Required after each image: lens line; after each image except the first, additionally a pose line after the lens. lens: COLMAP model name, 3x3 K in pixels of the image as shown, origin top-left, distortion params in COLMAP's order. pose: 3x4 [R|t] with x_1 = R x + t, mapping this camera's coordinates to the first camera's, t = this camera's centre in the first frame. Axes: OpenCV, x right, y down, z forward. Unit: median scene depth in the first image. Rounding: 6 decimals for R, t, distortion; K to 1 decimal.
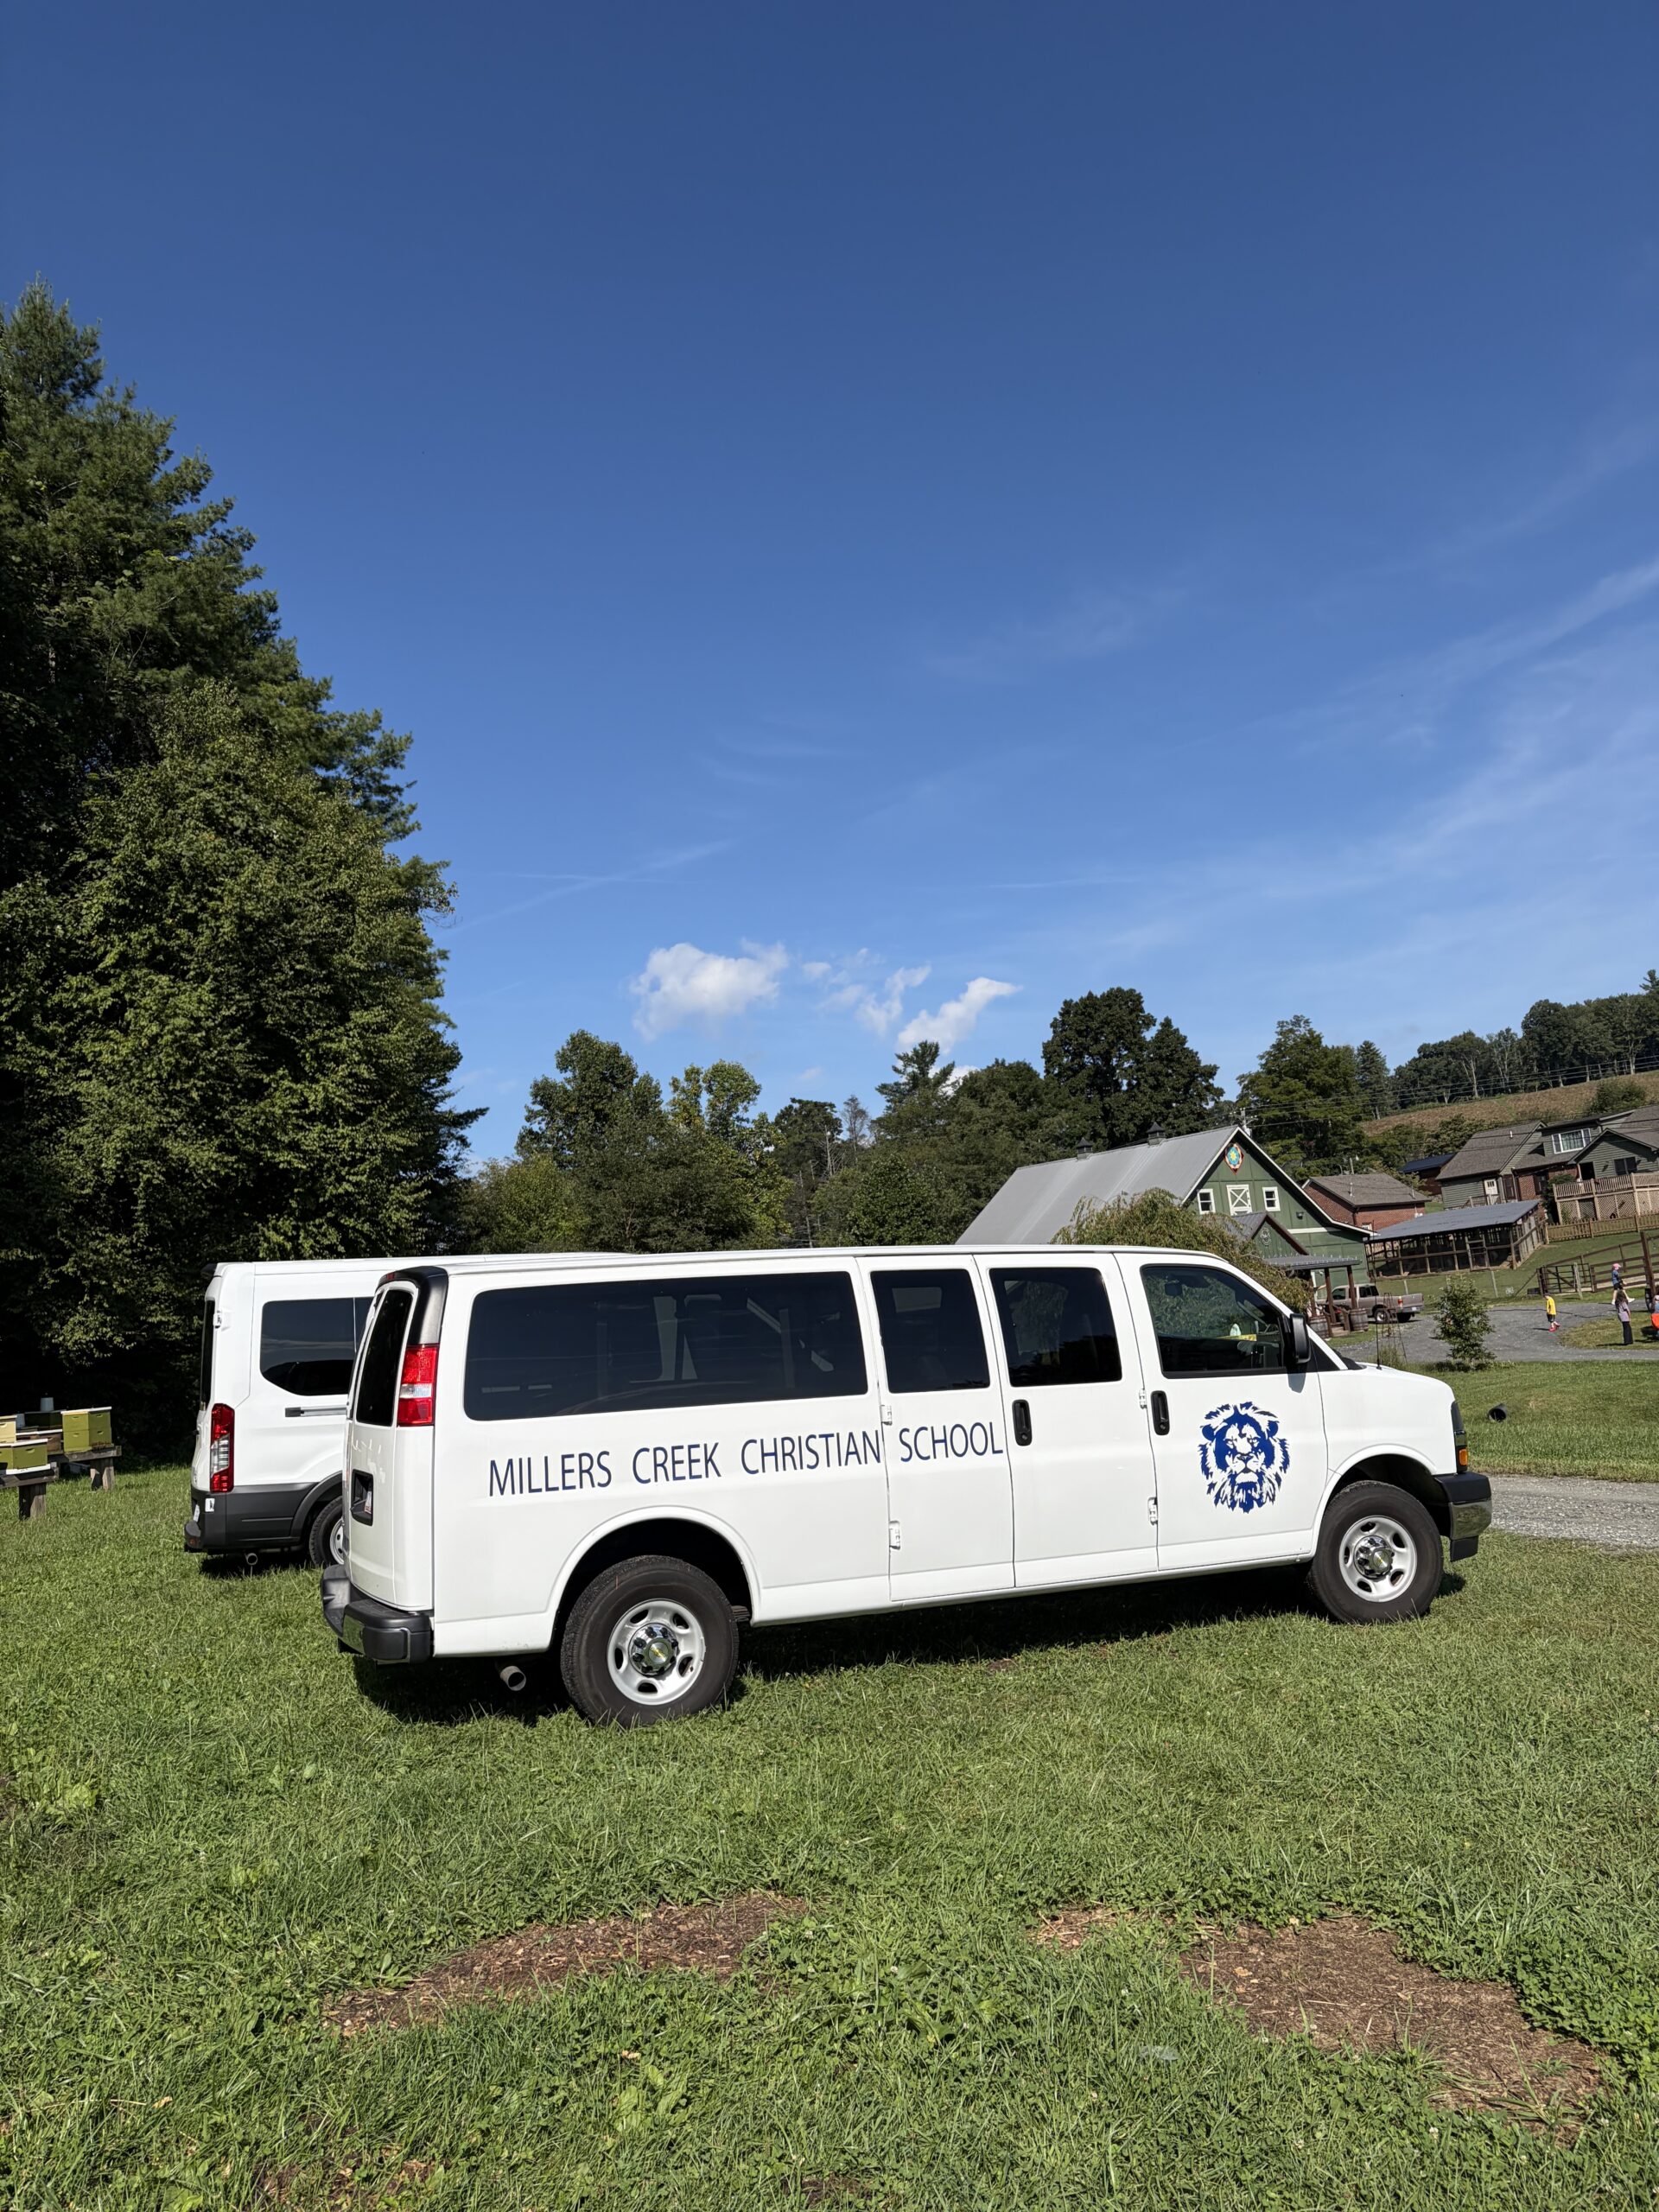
lens RADIAL K [[1689.1, 0, 849.4], [0, 1689.1, 1109.9], [0, 0, 1]] dist [0.077889, -0.081828]
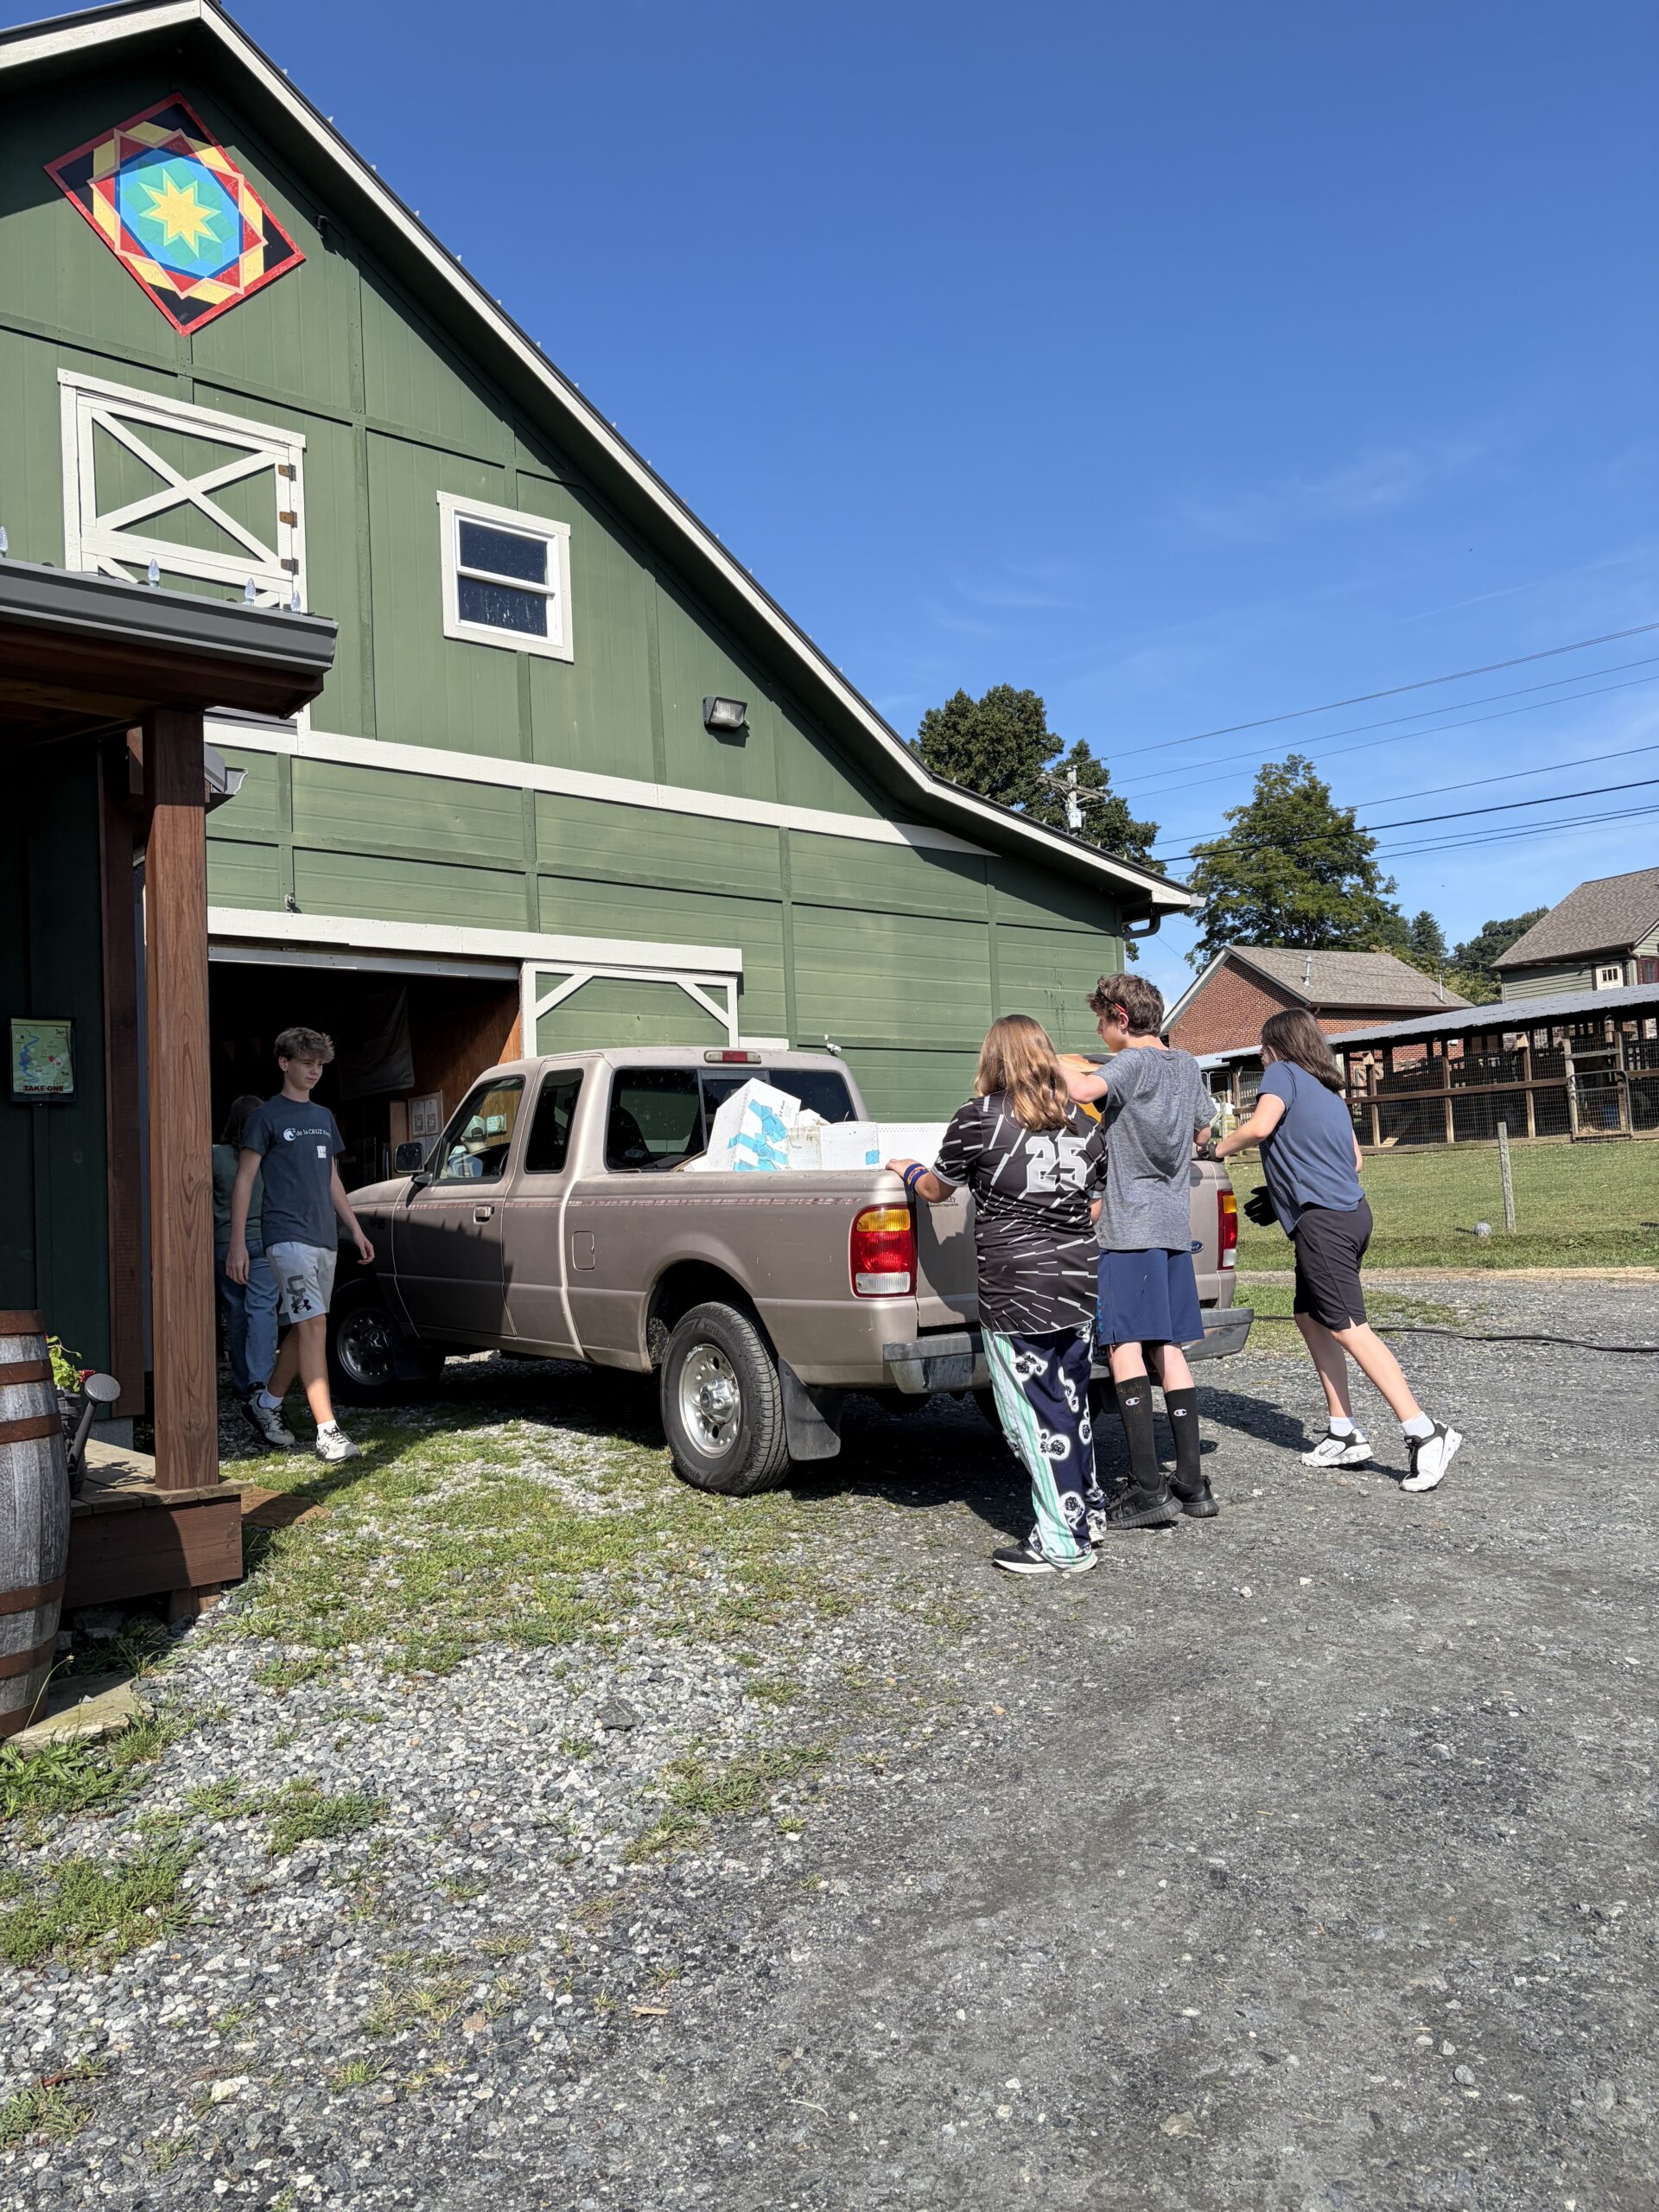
lens RADIAL K [[1689.1, 0, 849.4], [0, 1689.1, 1109.9], [0, 0, 1]] dist [0.077889, -0.081828]
pose [[0.997993, 0.057353, -0.026857, 0.126469], [-0.055246, 0.995762, 0.073524, 0.039546], [0.030960, -0.071893, 0.996932, 0.362415]]
